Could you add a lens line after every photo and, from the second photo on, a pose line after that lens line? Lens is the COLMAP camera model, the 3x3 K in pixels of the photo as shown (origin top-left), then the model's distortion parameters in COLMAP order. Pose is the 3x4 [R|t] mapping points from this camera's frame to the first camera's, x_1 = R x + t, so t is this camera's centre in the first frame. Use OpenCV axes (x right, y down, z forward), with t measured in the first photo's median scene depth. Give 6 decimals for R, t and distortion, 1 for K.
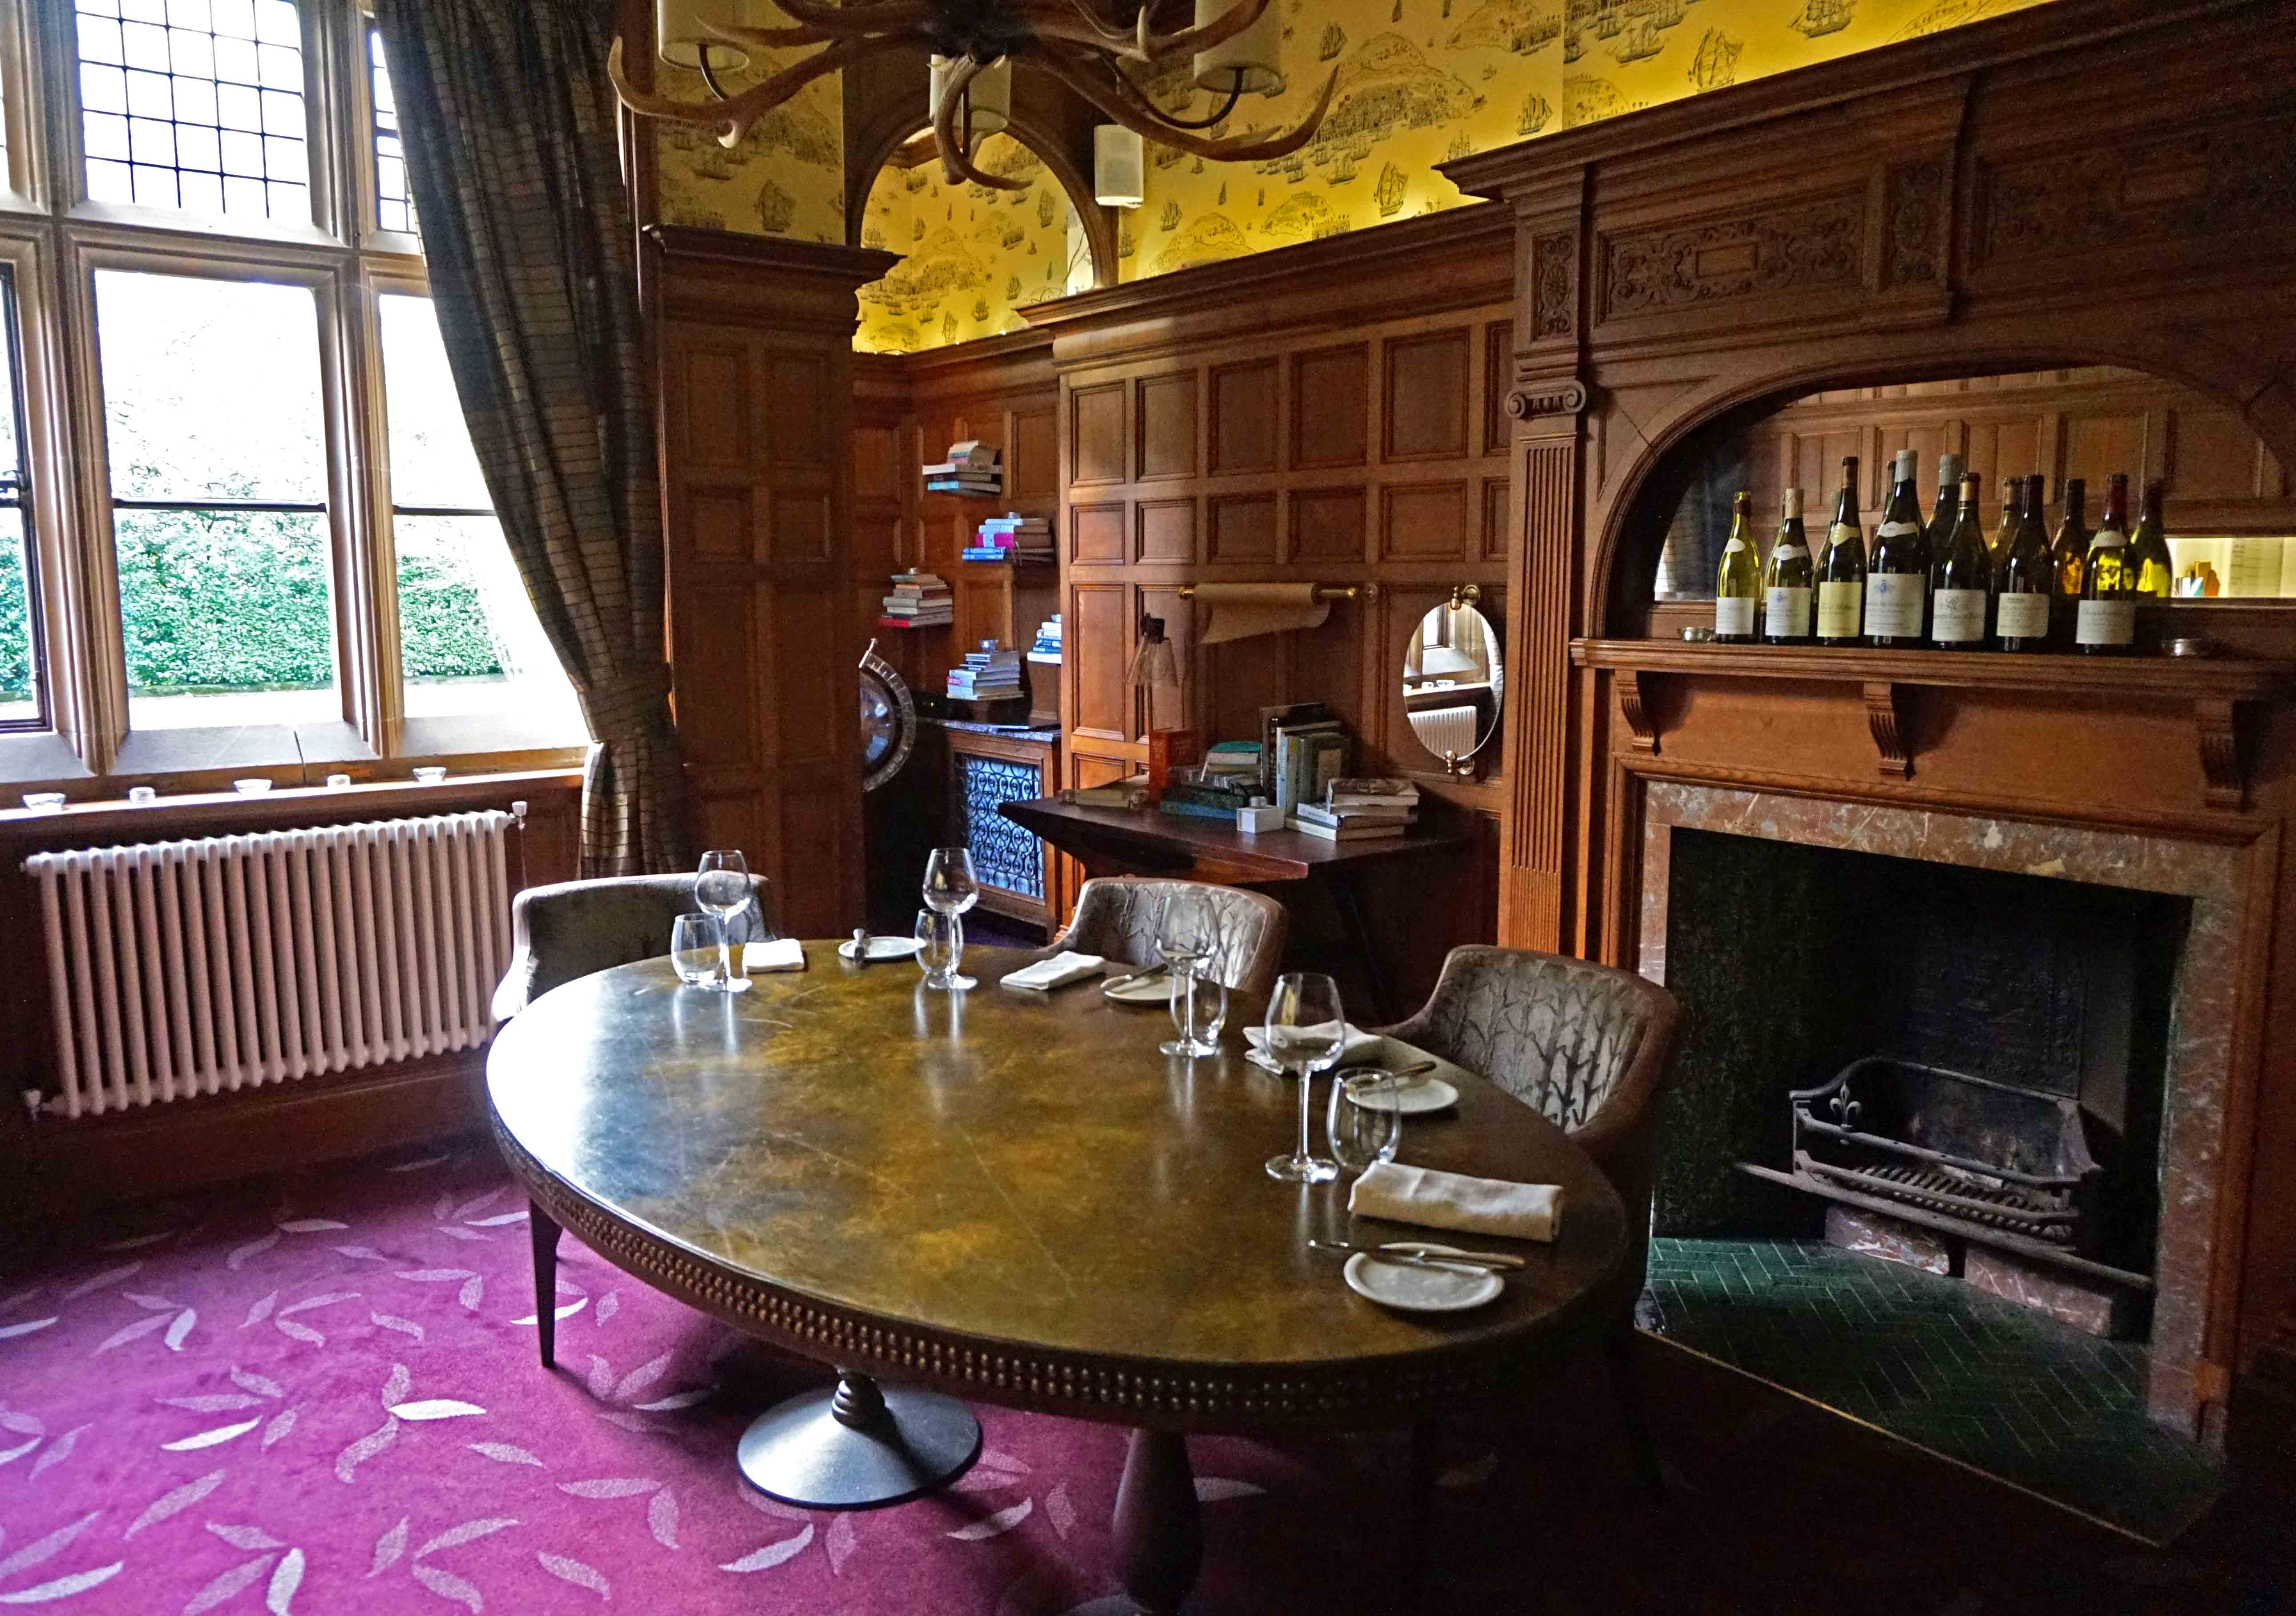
lens RADIAL K [[1653.2, 0, 1146.4], [0, 1653.2, 809.4], [0, 0, 1]] dist [-0.011560, -0.004164]
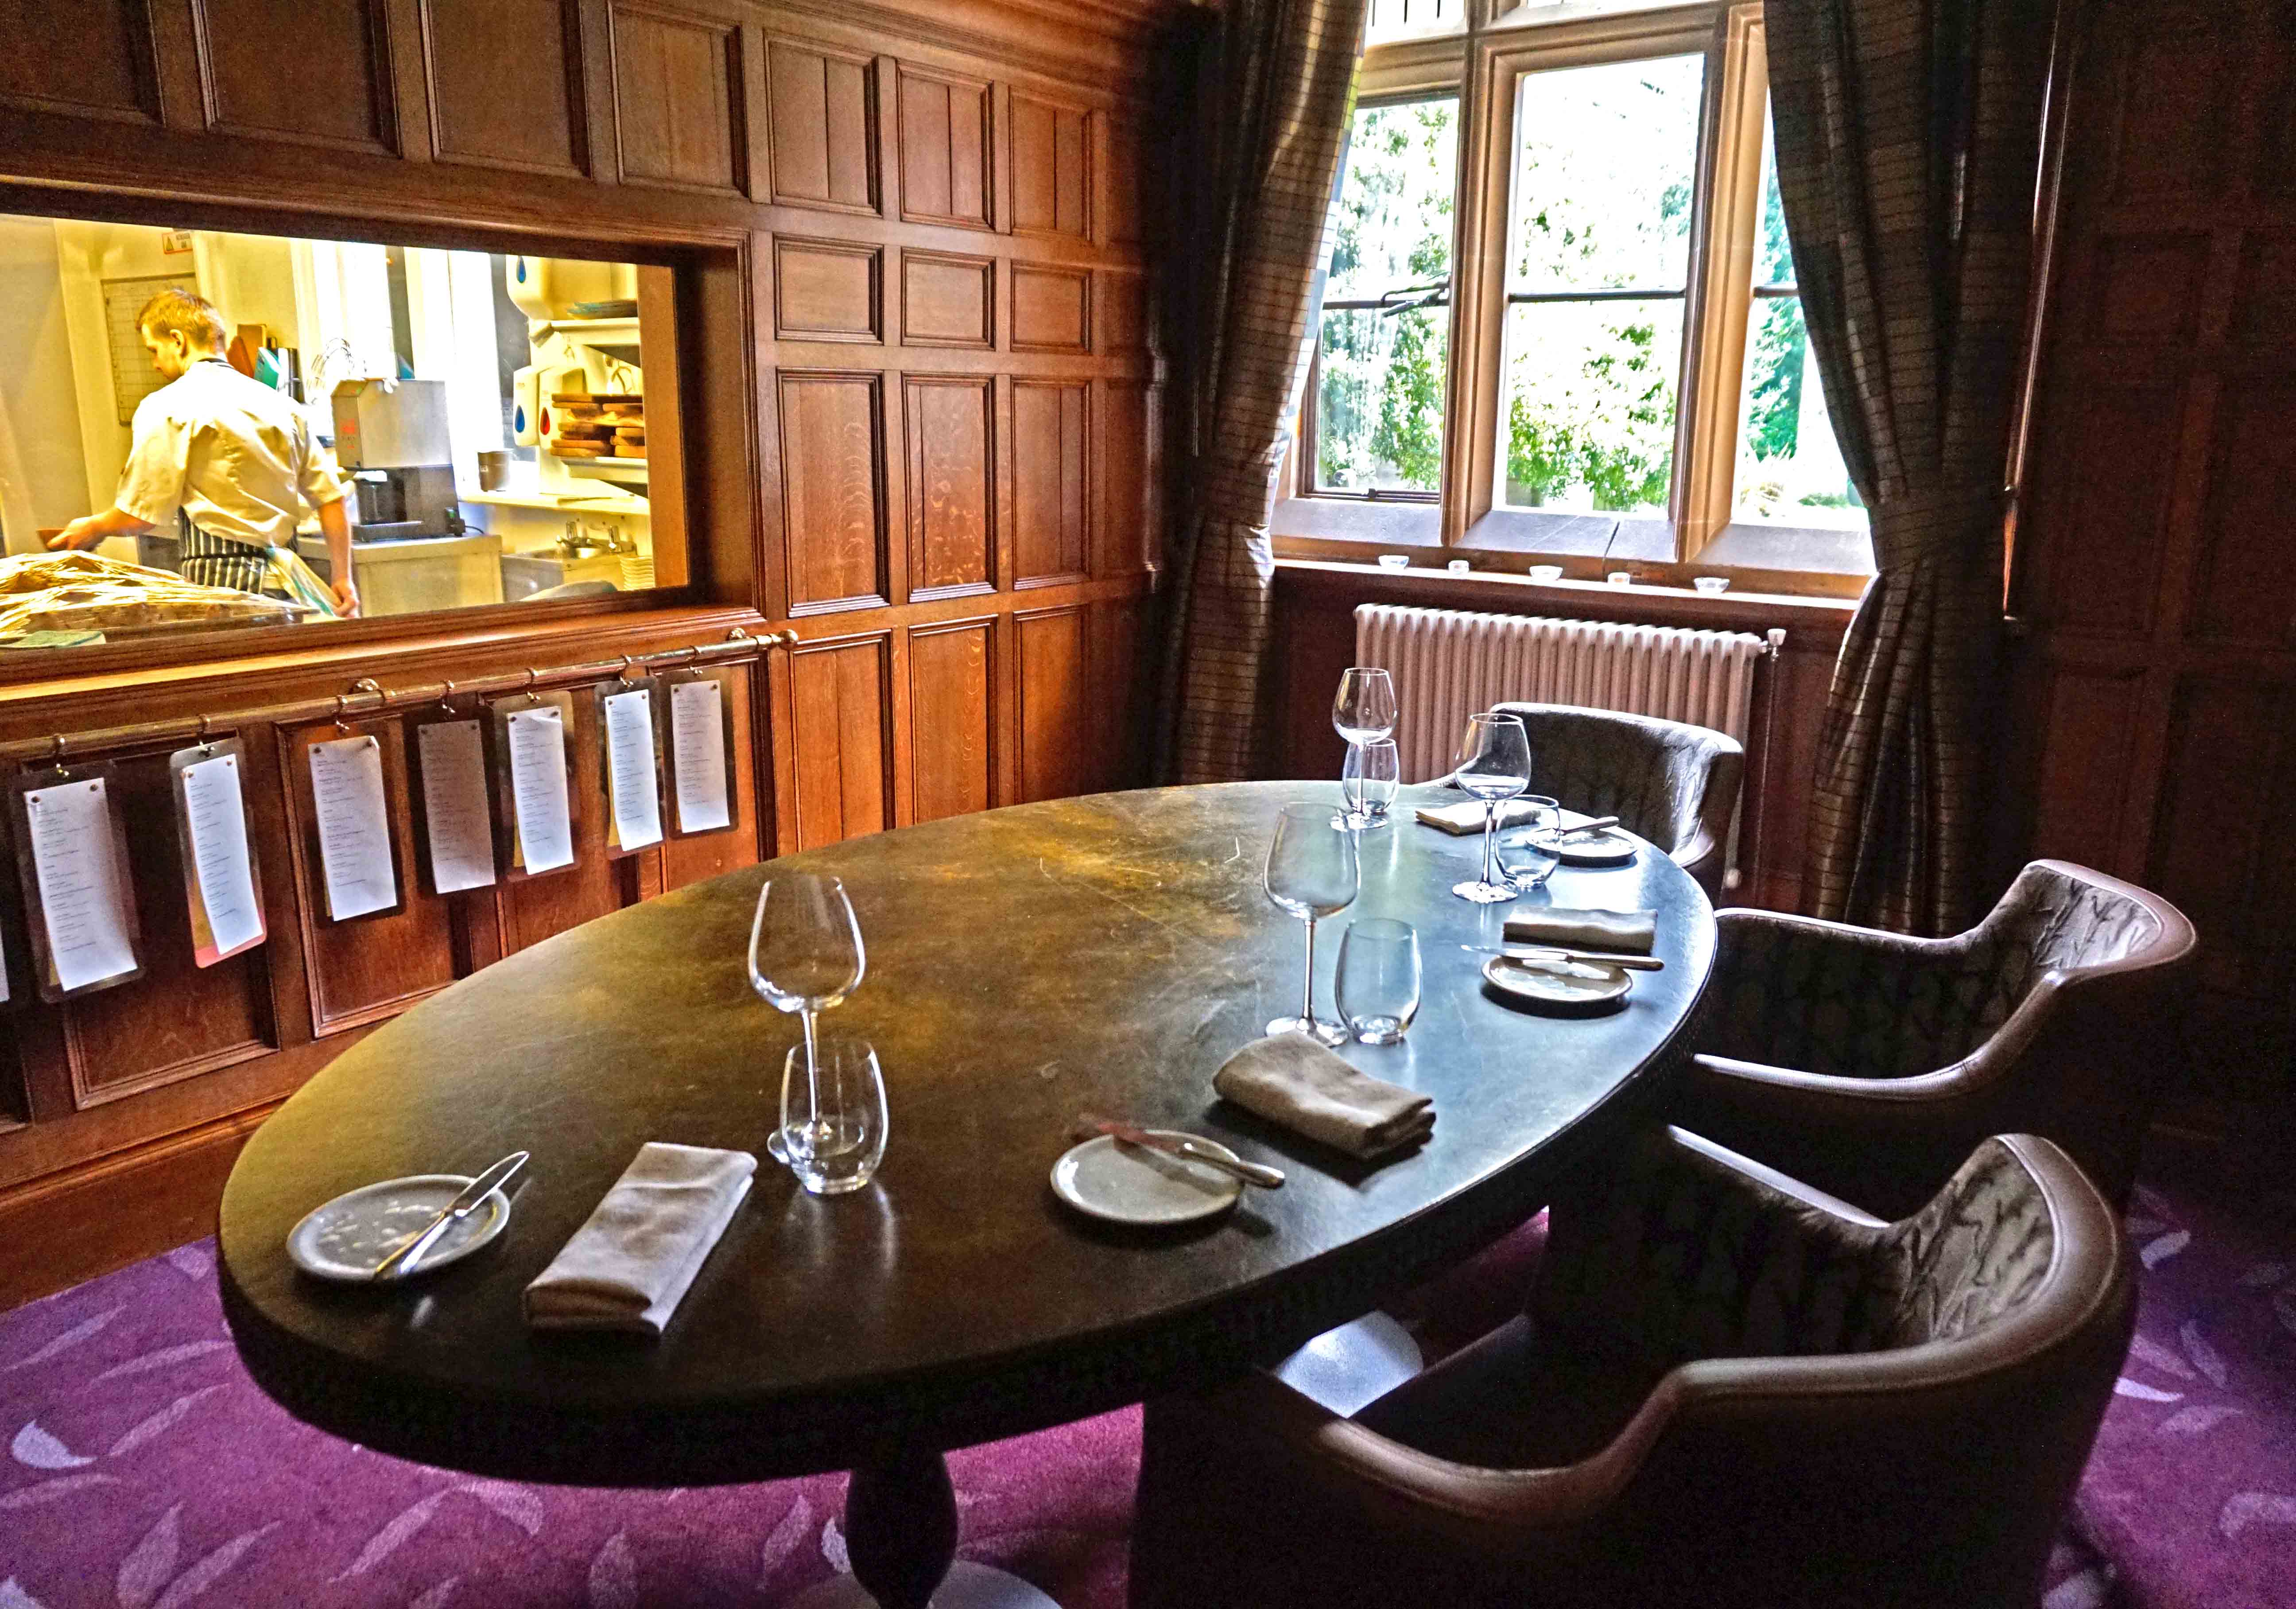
lens RADIAL K [[1667.3, 0, 1149.9], [0, 1667.3, 789.1], [0, 0, 1]] dist [-0.007638, 0.008702]
pose [[0.256755, 0.225150, -0.939885, 0.388698], [-0.140010, 0.970893, 0.194330, -0.048161], [0.956281, 0.081699, 0.280805, 0.452449]]
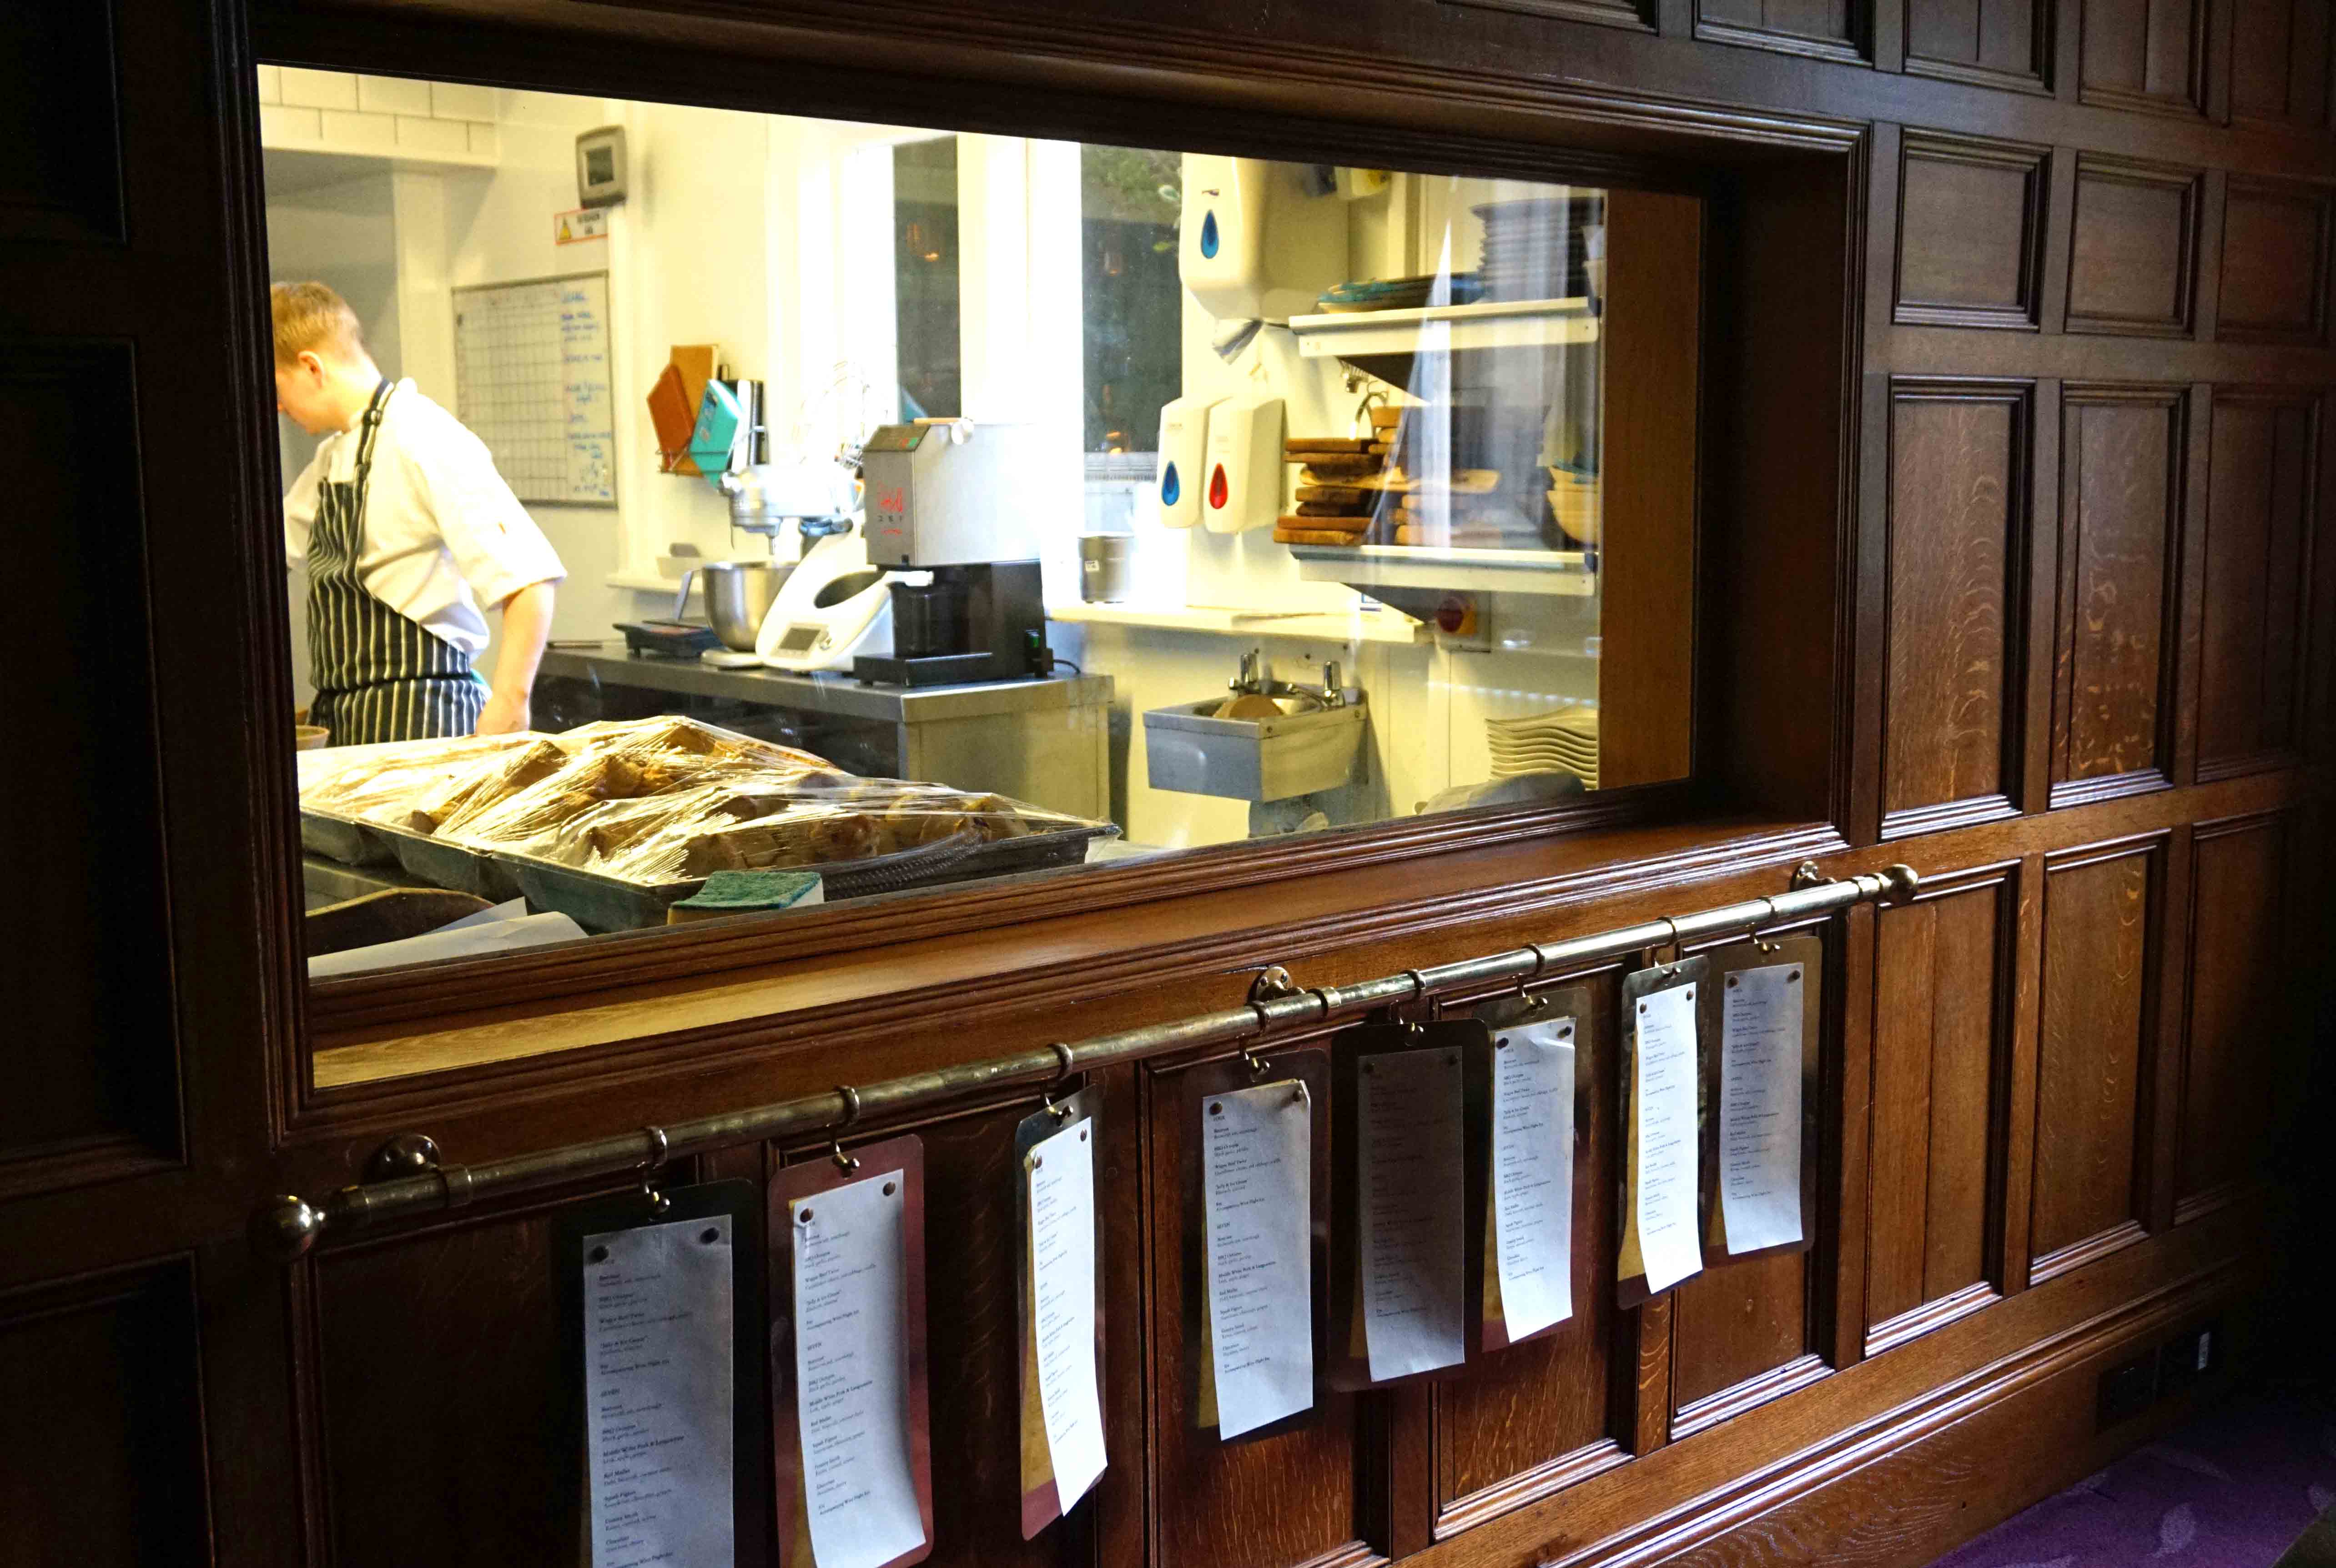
lens RADIAL K [[2529.5, 0, 1165.1], [0, 2529.5, 800.8], [0, 0, 1]] dist [0.012907, 0.000000]
pose [[0.063744, 0.137381, -0.988465, 0.276471], [-0.125617, 0.983706, 0.128619, -0.030616], [0.990029, 0.115969, 0.079963, 0.348083]]
